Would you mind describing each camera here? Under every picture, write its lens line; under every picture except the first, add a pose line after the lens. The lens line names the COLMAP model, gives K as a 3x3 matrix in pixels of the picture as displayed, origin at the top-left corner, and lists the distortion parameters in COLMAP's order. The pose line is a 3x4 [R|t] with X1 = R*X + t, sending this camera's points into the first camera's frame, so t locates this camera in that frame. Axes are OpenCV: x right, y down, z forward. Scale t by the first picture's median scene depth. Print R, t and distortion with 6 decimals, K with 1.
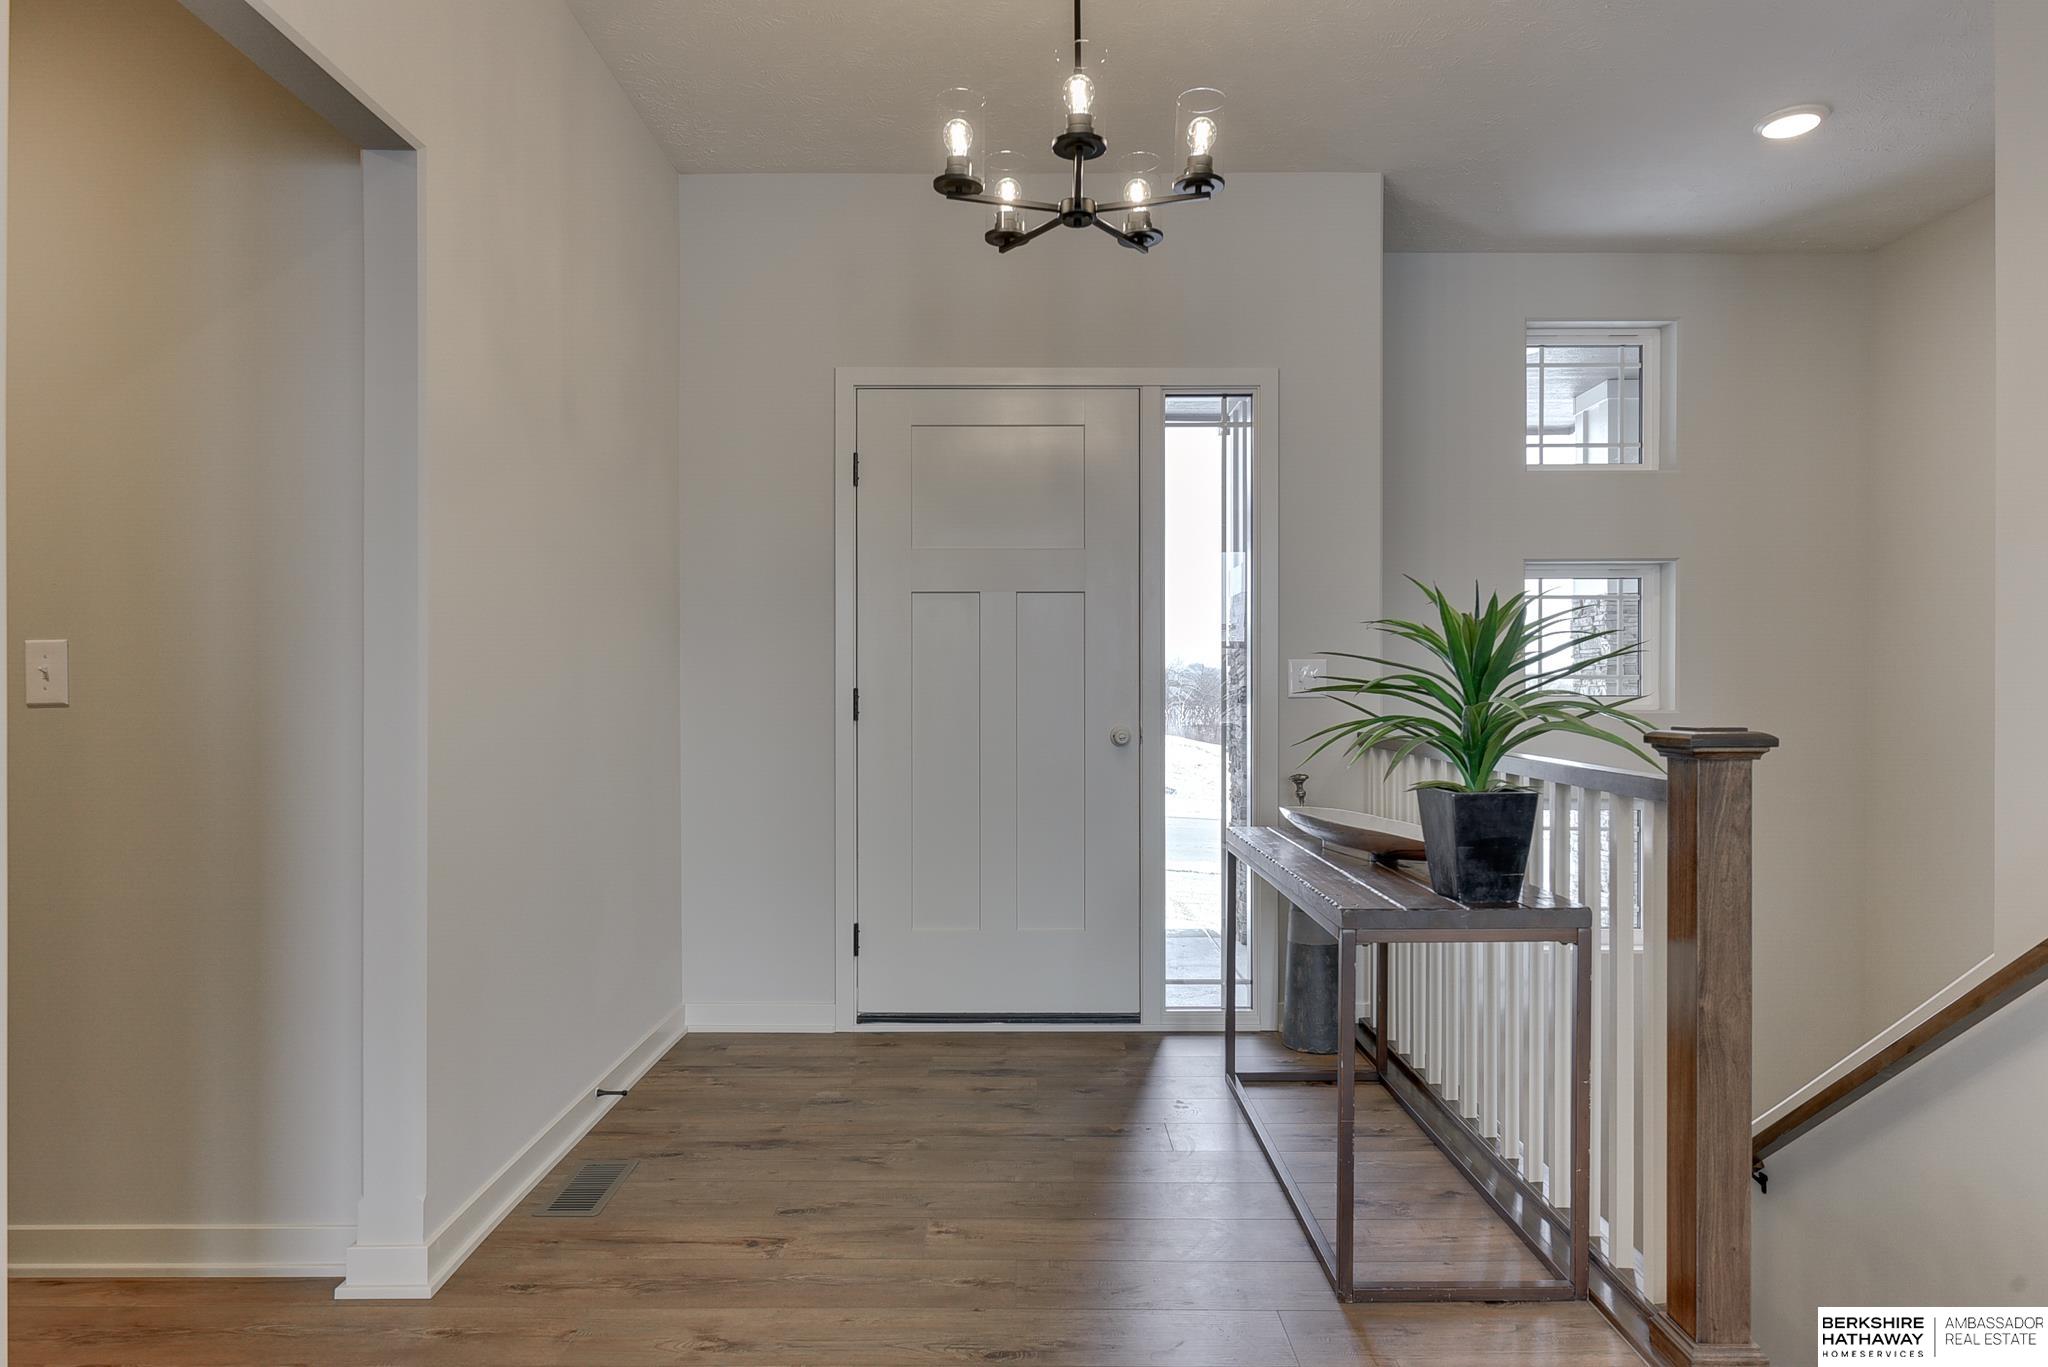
lens RADIAL K [[1126.0, 0, 1019.6], [0, 1126.0, 677.8], [0, 0, 1]] dist [0.003176, -0.003676]
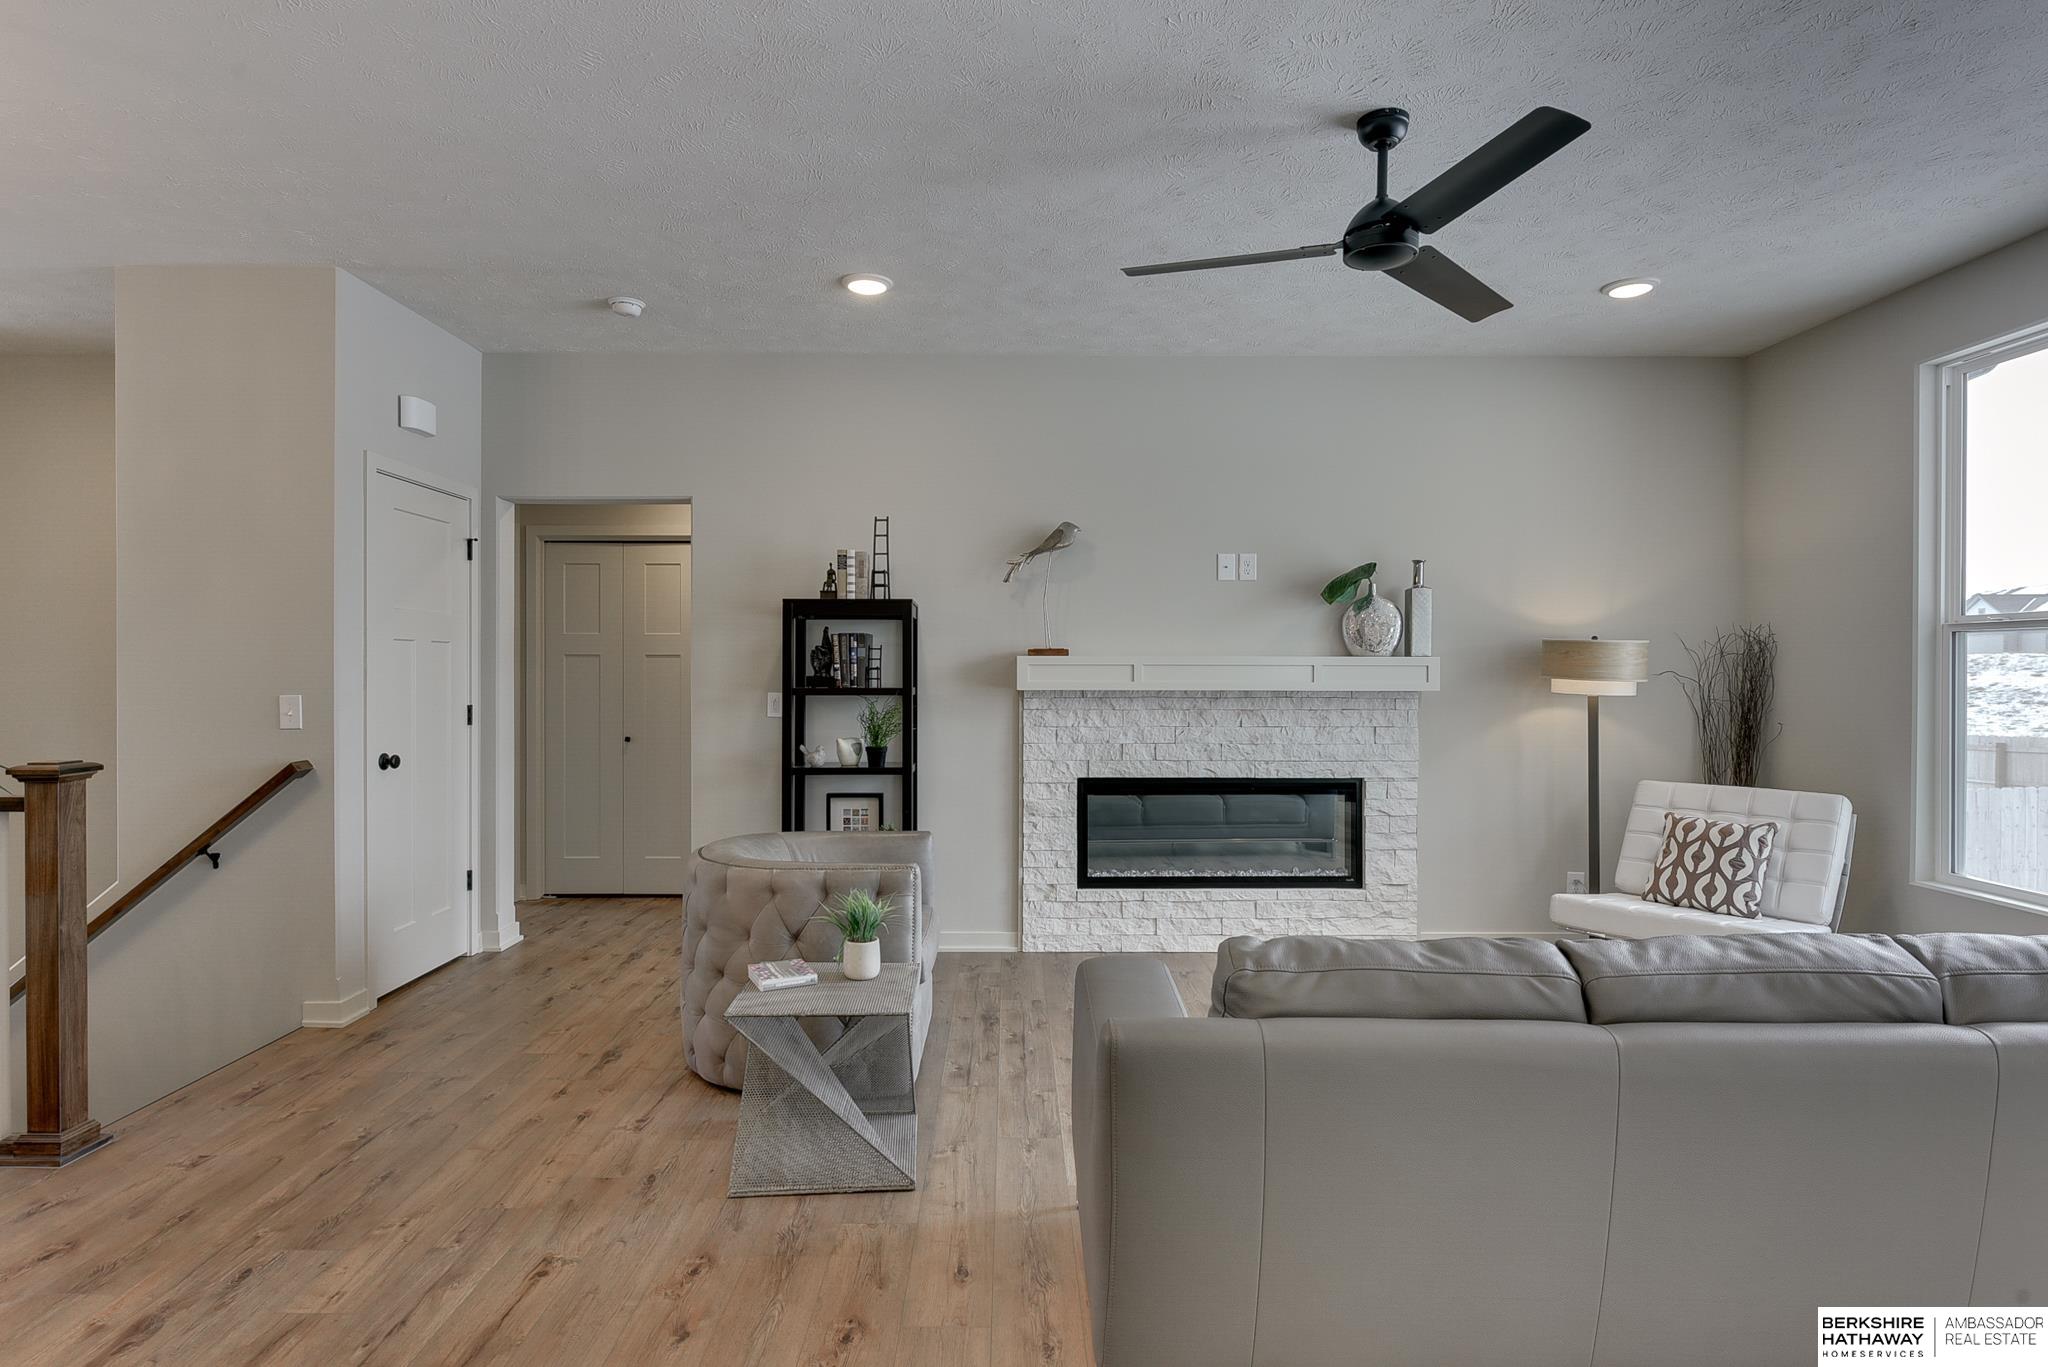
lens RADIAL K [[1126.0, 0, 1019.6], [0, 1126.0, 677.8], [0, 0, 1]] dist [0.003176, -0.003676]
pose [[-0.014344, -0.009341, 0.999853, -0.897493], [-0.000675, 0.999956, 0.009332, -0.080833], [-0.999897, -0.000541, -0.014349, -0.326157]]
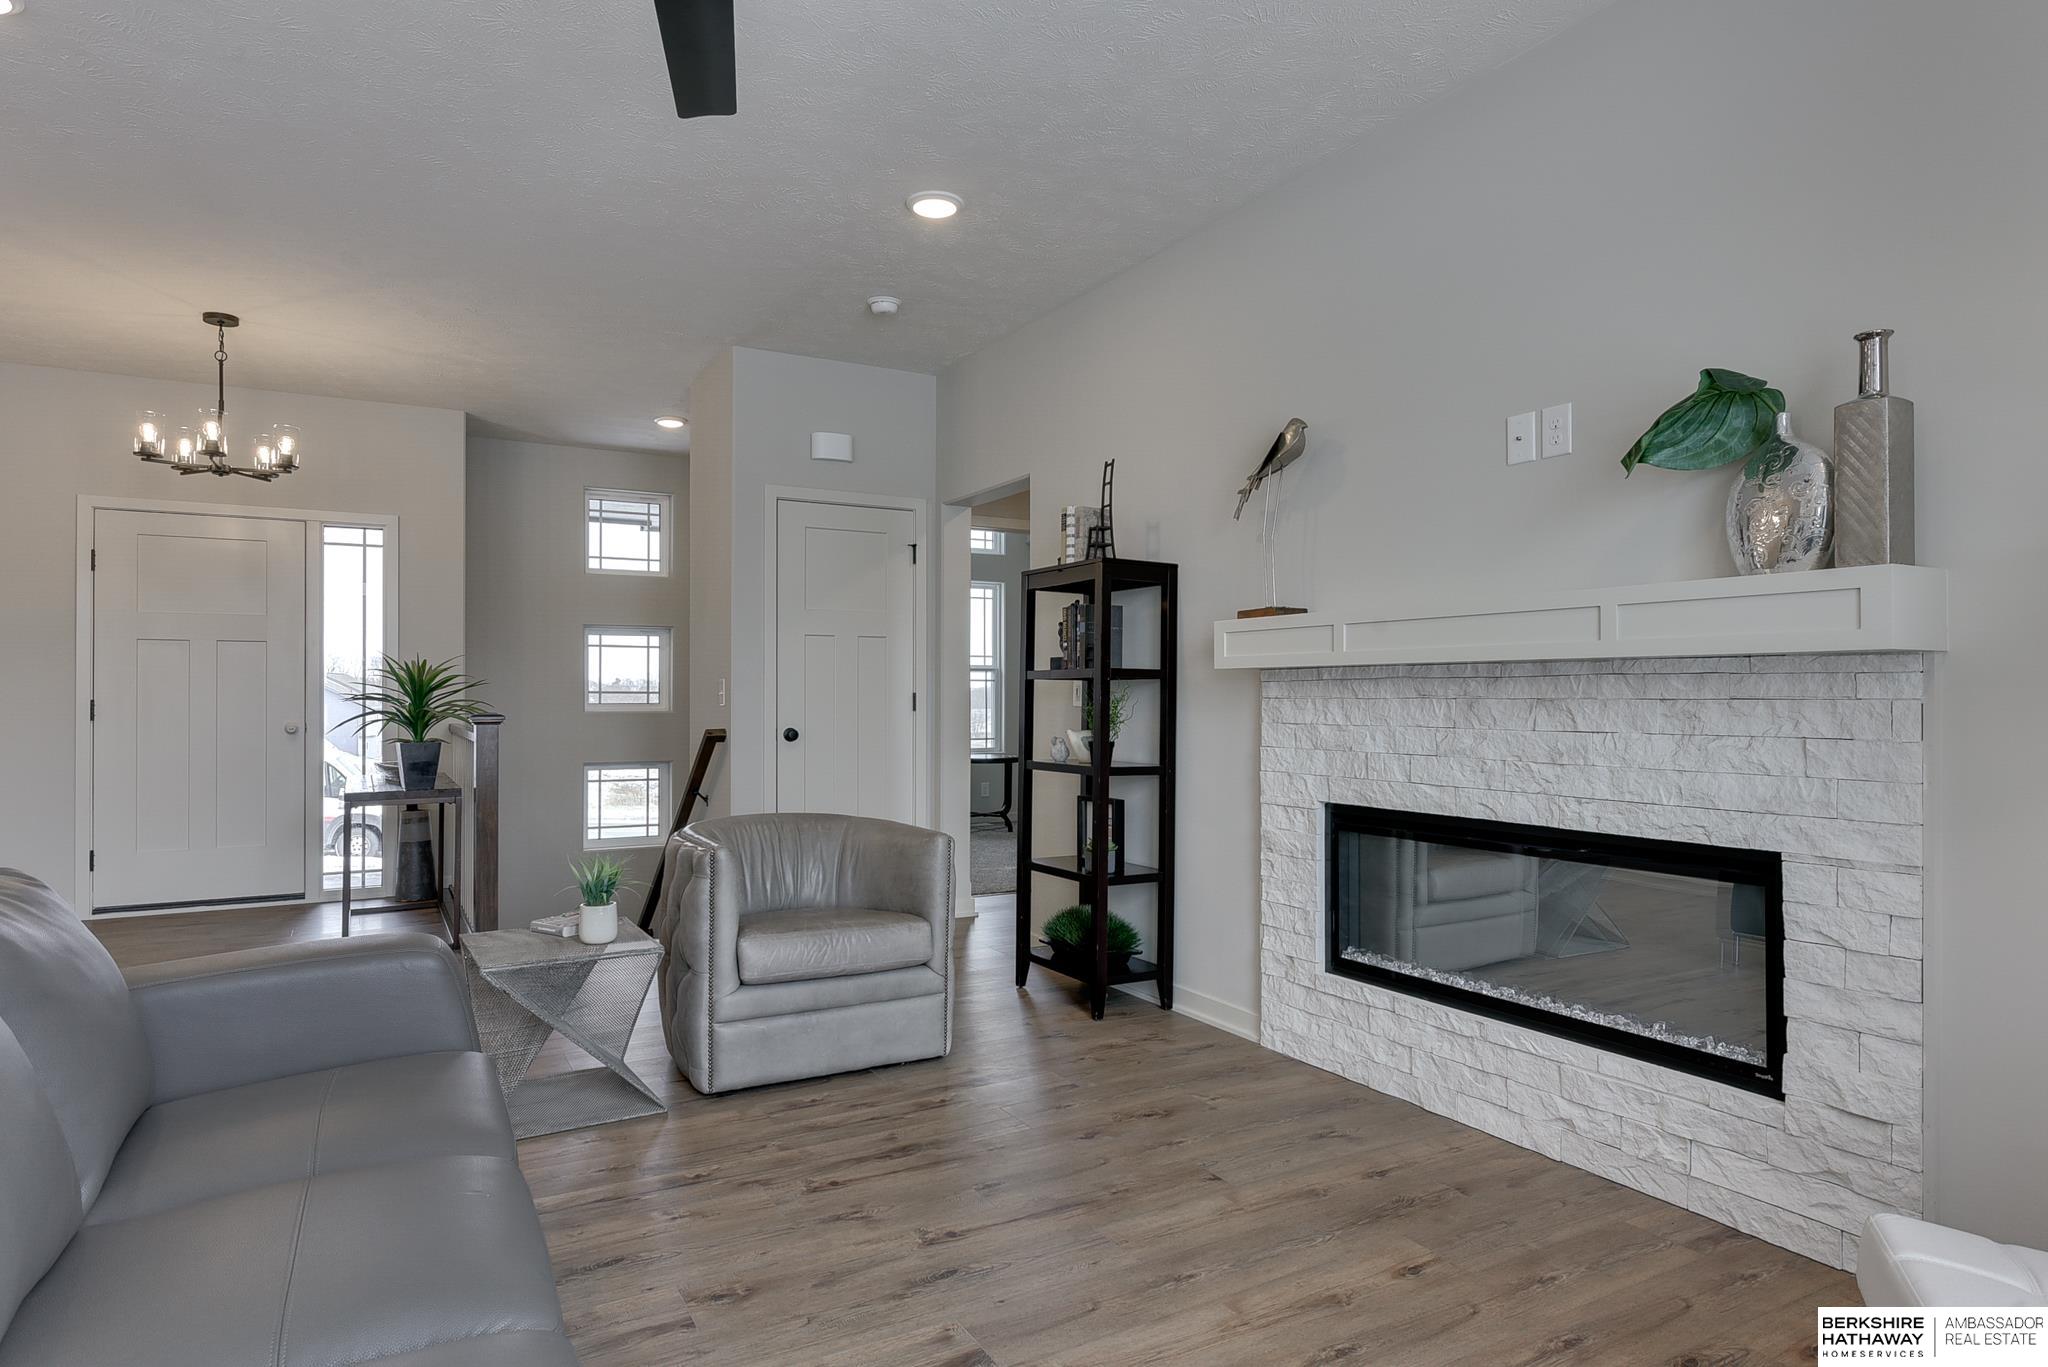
lens RADIAL K [[1212.6, 0, 1027.6], [0, 1212.6, 701.6], [0, 0, 1]] dist [0.016692, -0.000672]
pose [[0.880400, 0.003496, 0.474219, 0.304808], [-0.003557, 0.999993, -0.000769, 0.014399], [-0.474219, -0.001009, 0.880407, -1.764259]]
